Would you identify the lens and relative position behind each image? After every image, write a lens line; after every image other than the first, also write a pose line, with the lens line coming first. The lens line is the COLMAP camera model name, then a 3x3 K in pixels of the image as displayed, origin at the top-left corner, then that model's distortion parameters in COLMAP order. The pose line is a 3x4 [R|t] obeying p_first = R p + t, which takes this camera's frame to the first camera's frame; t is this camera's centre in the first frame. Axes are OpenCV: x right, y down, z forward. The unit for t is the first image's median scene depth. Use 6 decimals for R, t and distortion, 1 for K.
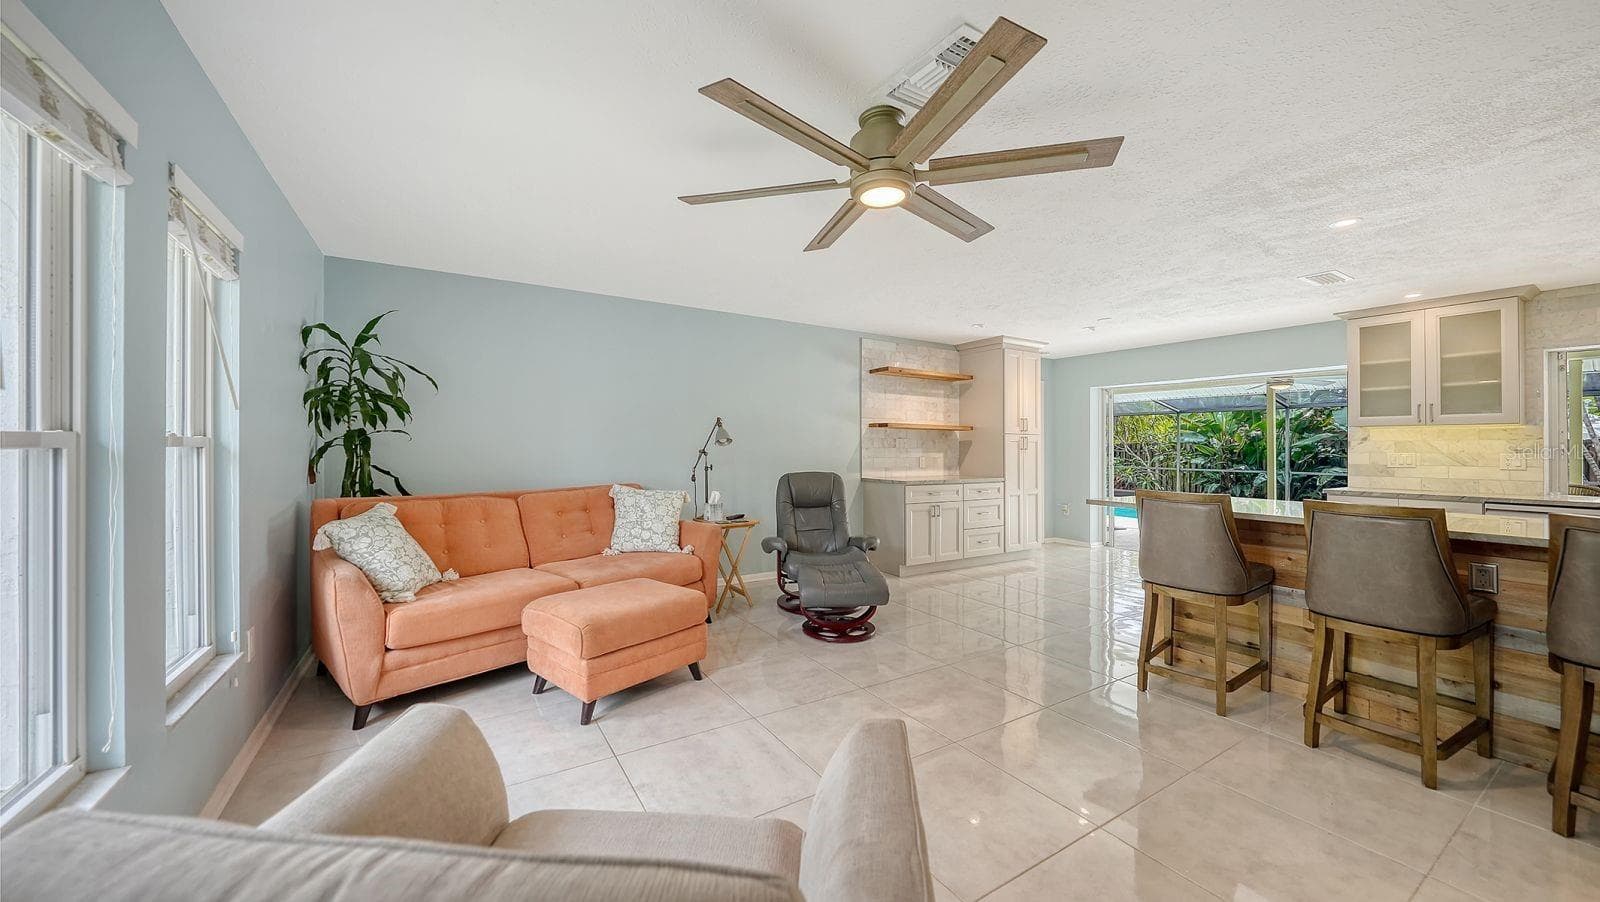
lens RADIAL K [[568.5, 0, 804.7], [0, 568.5, 443.9], [0, 0, 1]] dist [-0.000789, 0.000150]
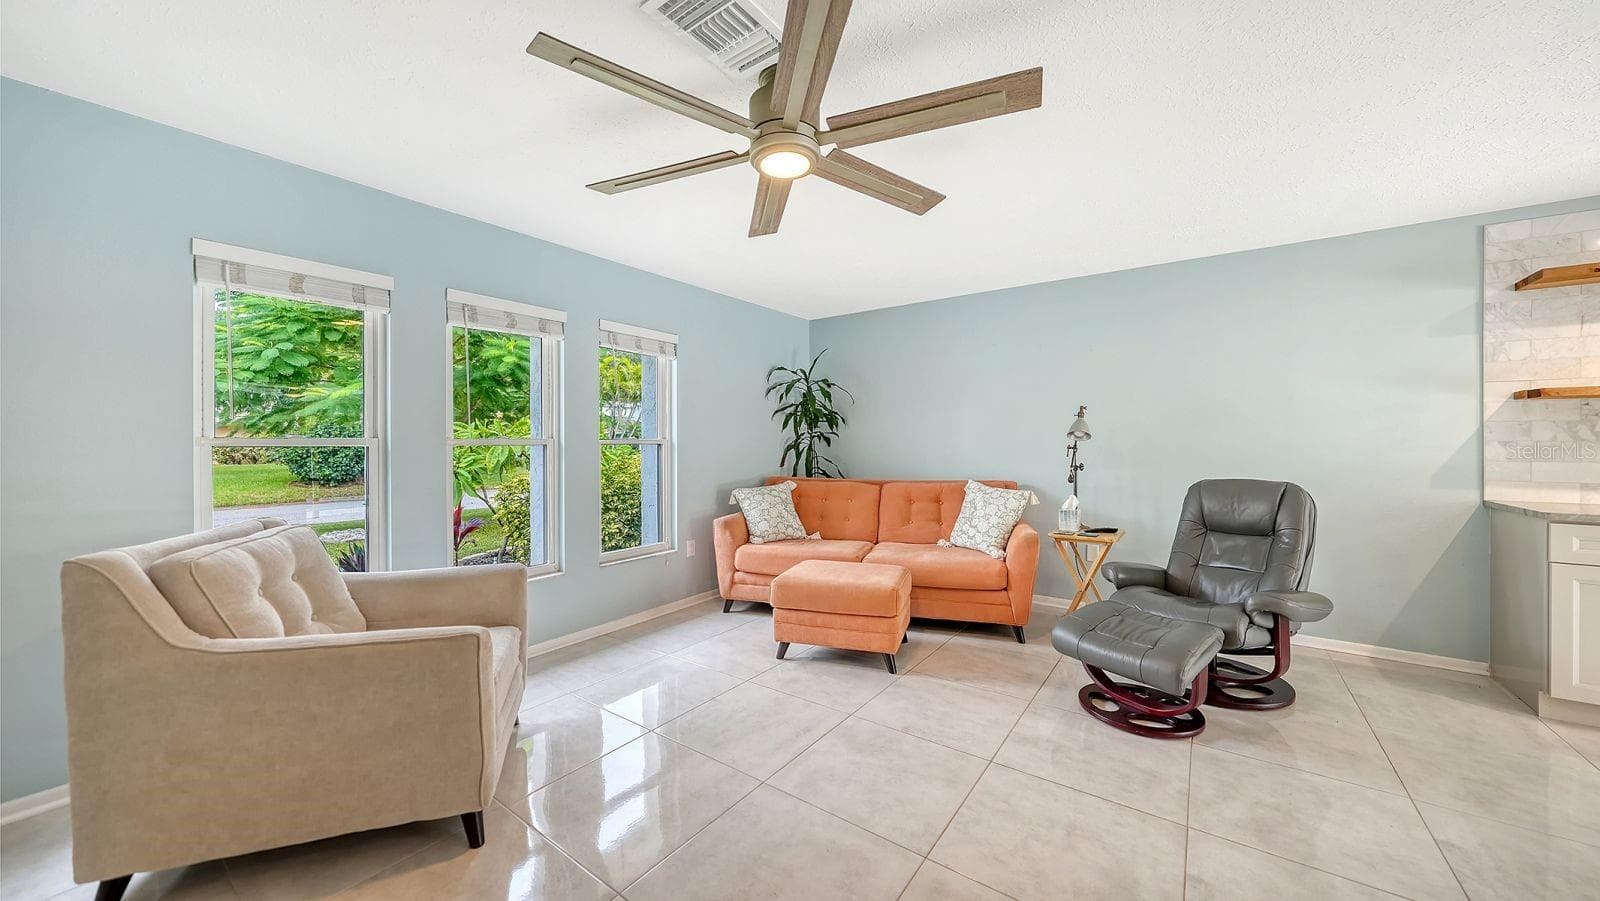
lens RADIAL K [[568.5, 0, 790.9], [0, 568.5, 446.8], [0, 0, 1]] dist [-0.000789, 0.000150]
pose [[0.370617, 0.000444, -0.928786, 0.540049], [0.008383, 0.999958, 0.003823, 0.007023], [0.928748, -0.009203, 0.370598, 0.366662]]
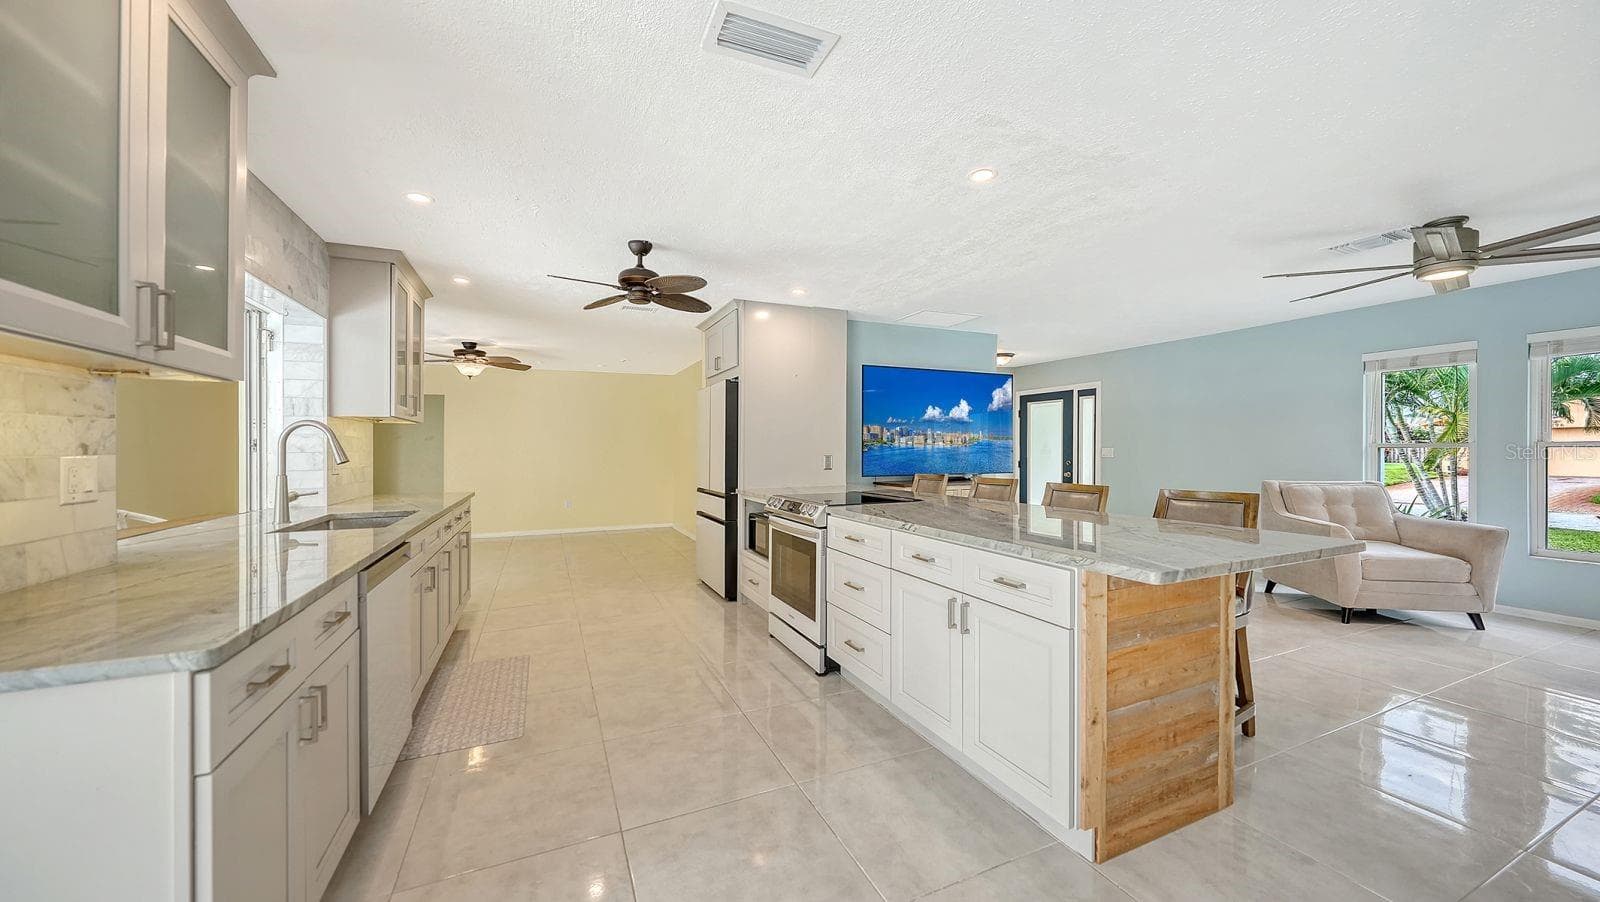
lens RADIAL K [[568.5, 0, 793.2], [0, 568.5, 450.4], [0, 0, 1]] dist [-0.000789, 0.000150]
pose [[-0.989788, -0.001387, 0.142543, 0.880012], [-0.002294, 0.999978, -0.006199, 0.021471], [-0.142532, -0.006463, -0.989769, 1.479803]]
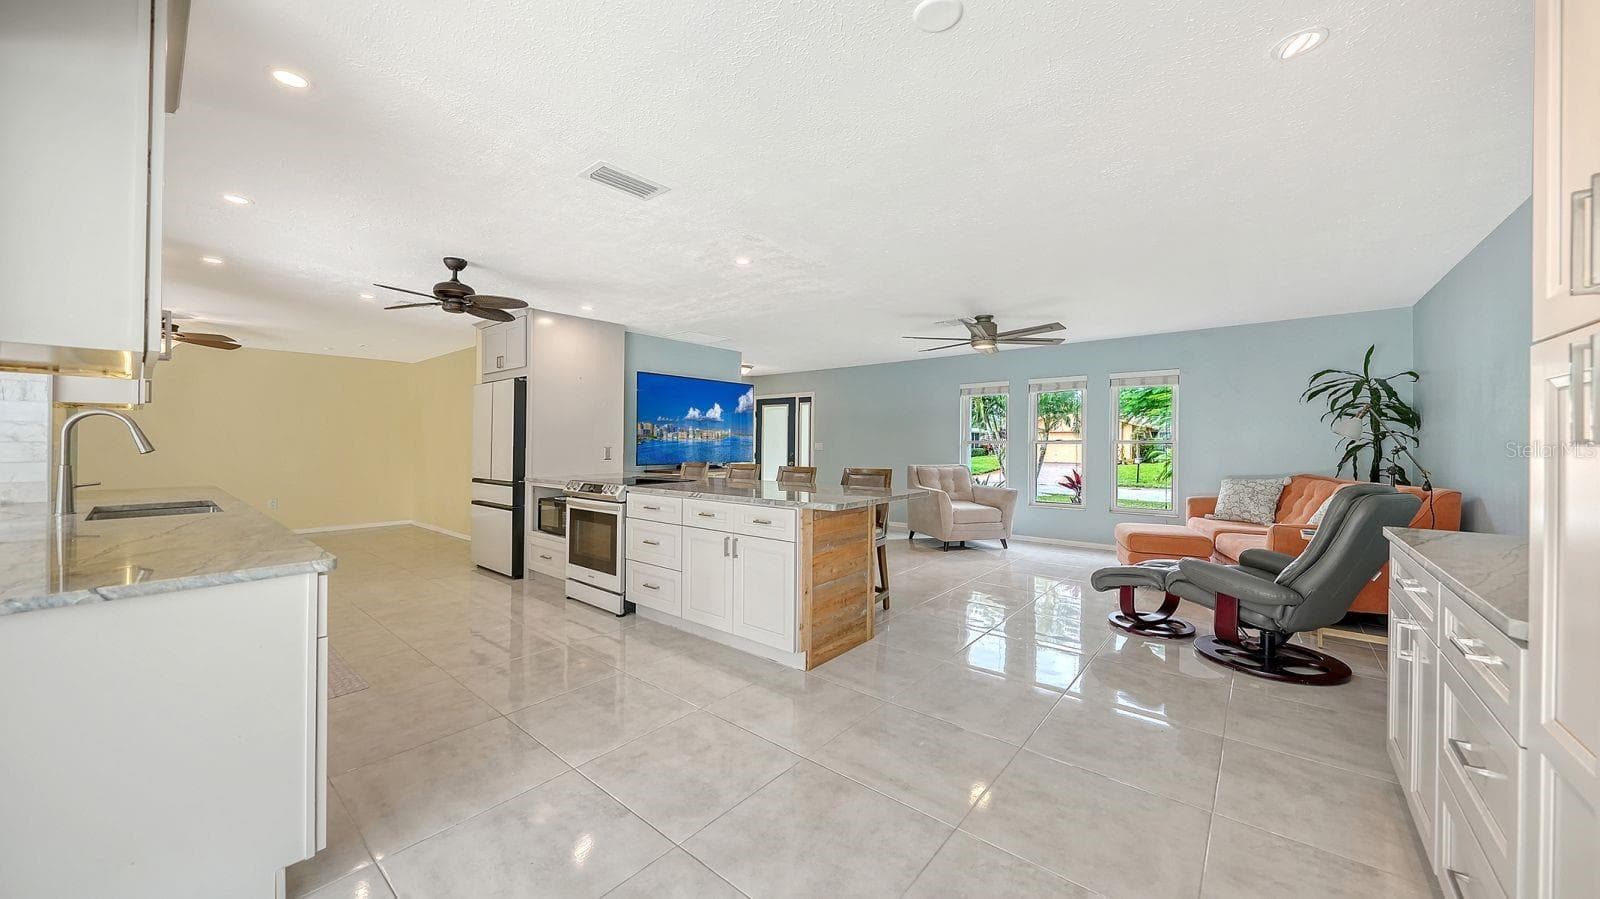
lens RADIAL K [[568.5, 0, 790.6], [0, 568.5, 447.4], [0, 0, 1]] dist [-0.000789, 0.000150]
pose [[-0.953119, -0.004730, -0.302560, 0.979503], [-0.004125, 0.999988, -0.002638, 0.025909], [0.302569, -0.001266, -0.953127, 1.776749]]
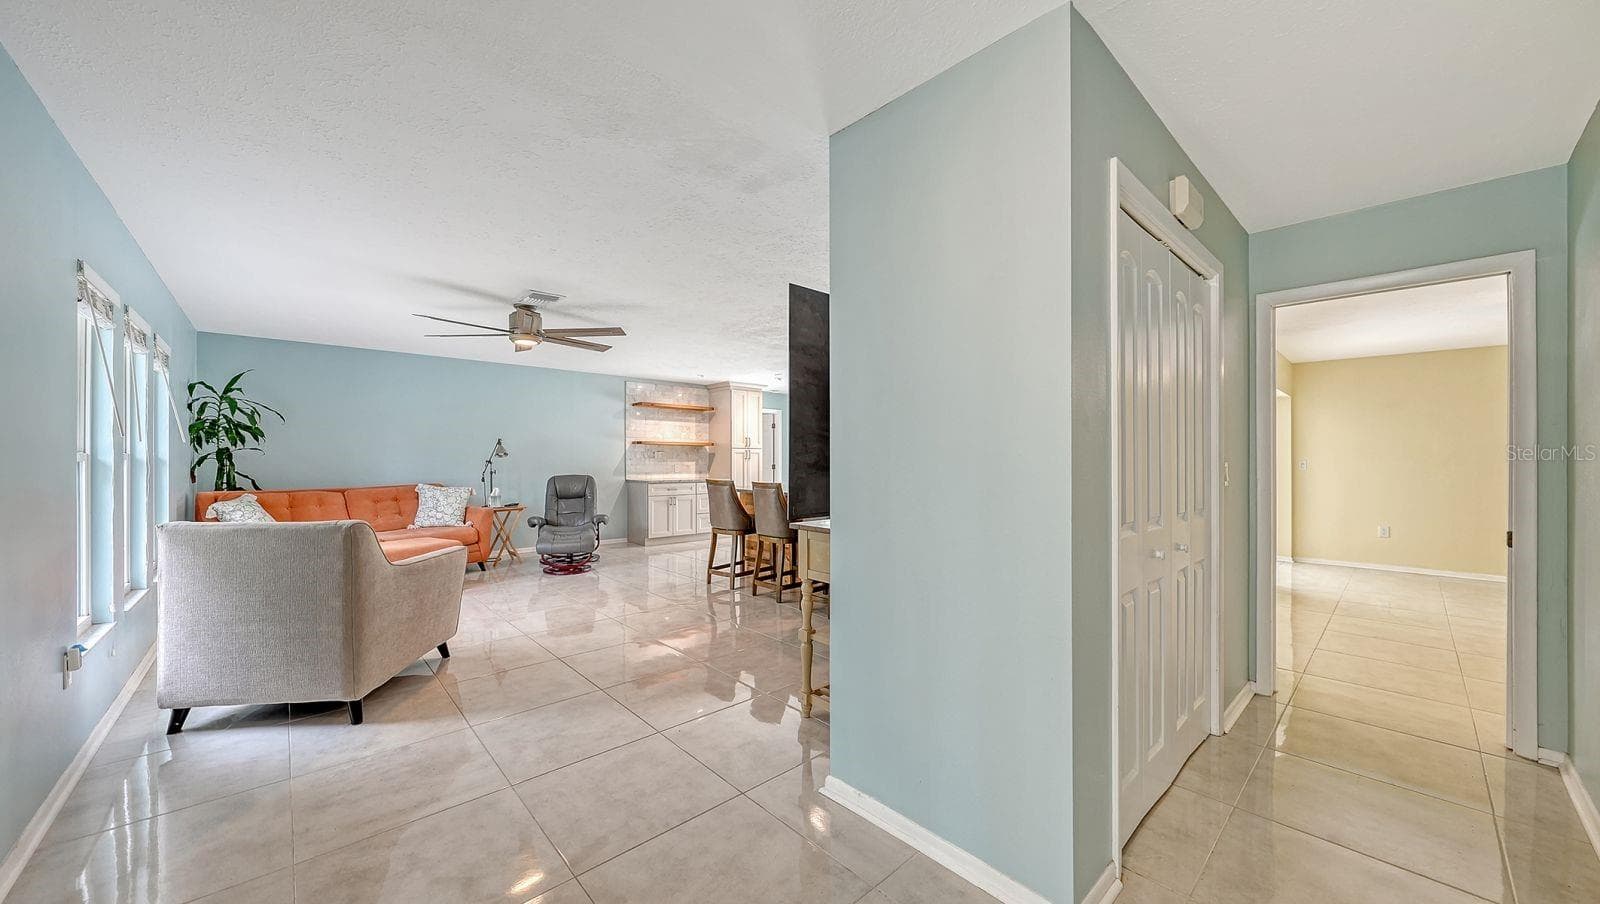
lens RADIAL K [[556.2, 0, 801.0], [0, 556.2, 452.4], [0, 0, 1]] dist [-0.001375, -0.000073]
pose [[0.982066, -0.002900, 0.188514, 0.421705], [0.003697, 0.999986, -0.003877, -0.001502], [-0.188500, 0.004505, 0.982063, -0.703602]]
